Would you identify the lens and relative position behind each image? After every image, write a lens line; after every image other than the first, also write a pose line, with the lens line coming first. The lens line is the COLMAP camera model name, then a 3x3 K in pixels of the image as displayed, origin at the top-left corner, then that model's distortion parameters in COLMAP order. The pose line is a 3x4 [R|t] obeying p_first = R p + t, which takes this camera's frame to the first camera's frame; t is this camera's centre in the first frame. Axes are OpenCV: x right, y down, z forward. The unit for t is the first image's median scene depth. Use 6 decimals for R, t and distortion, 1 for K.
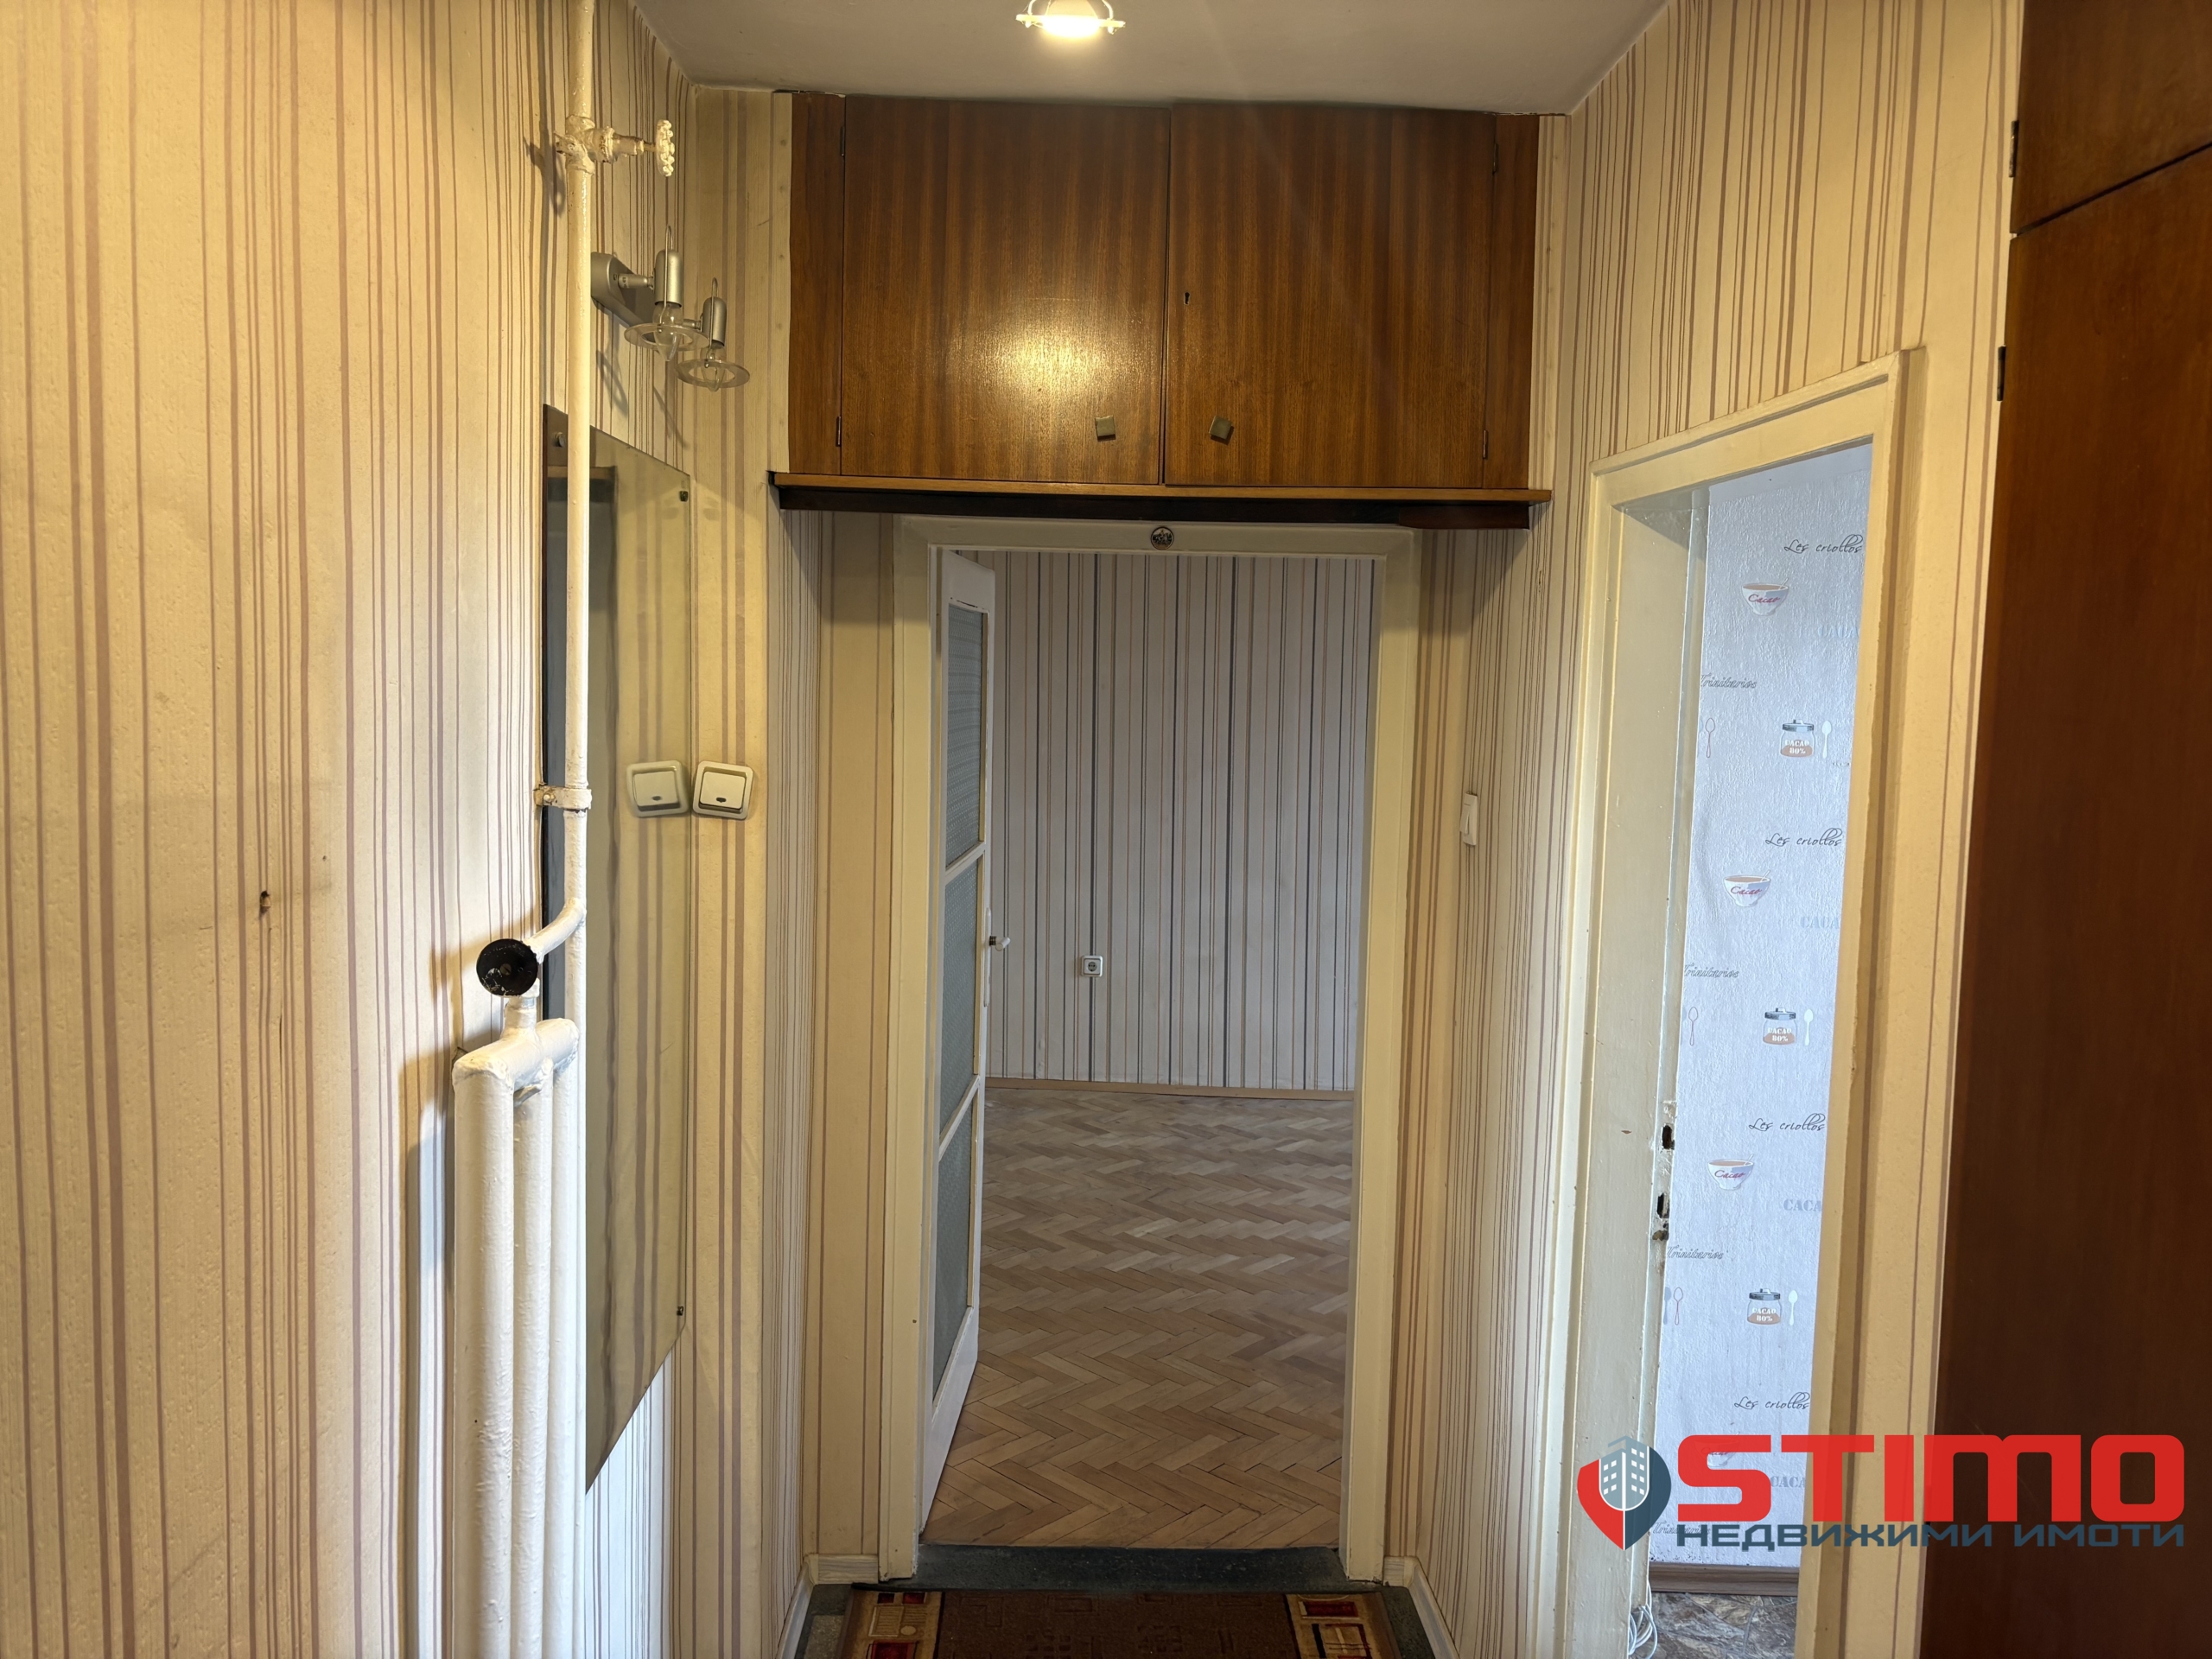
lens RADIAL K [[1681.5, 0, 1099.0], [0, 1681.5, 839.8], [0, 0, 1]] dist [0.046459, -0.049682]
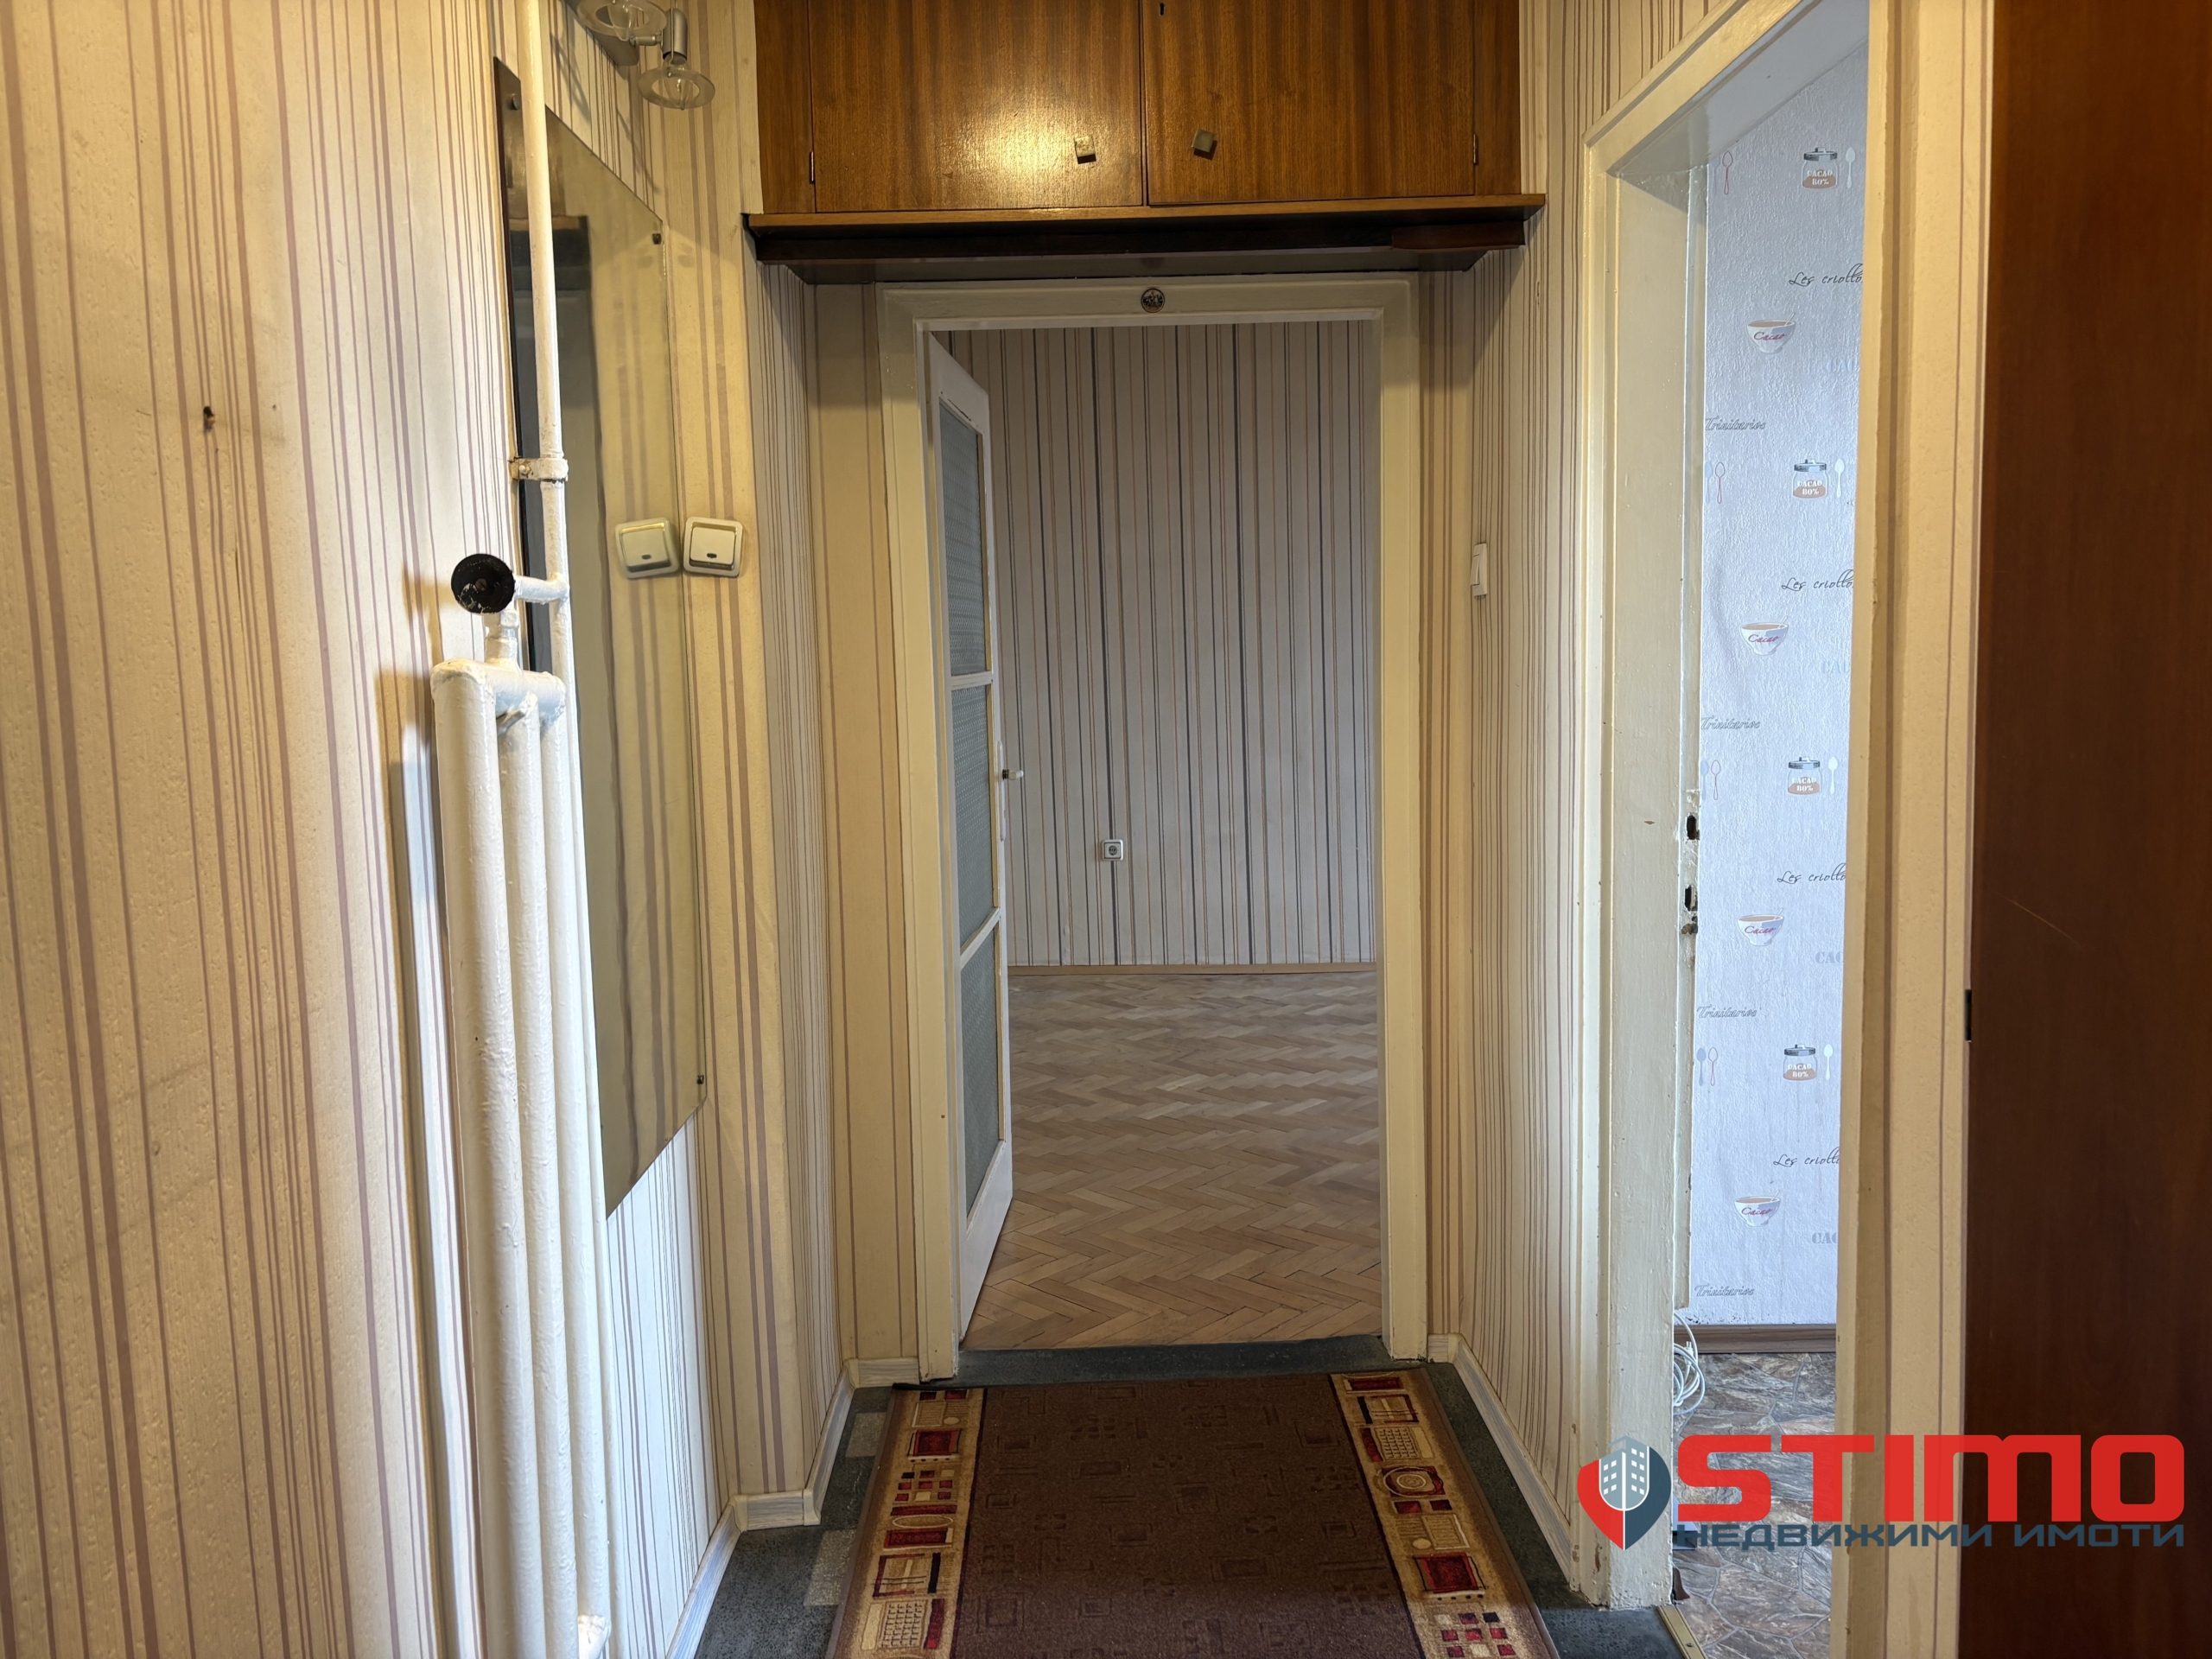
lens RADIAL K [[1681.5, 0, 1117.6], [0, 1681.5, 835.0], [0, 0, 1]] dist [0.046459, -0.049682]
pose [[0.998762, -0.049677, -0.002713, 0.004546], [0.049716, 0.998622, 0.016833, 0.112577], [0.001873, -0.016947, 0.999855, 0.014810]]
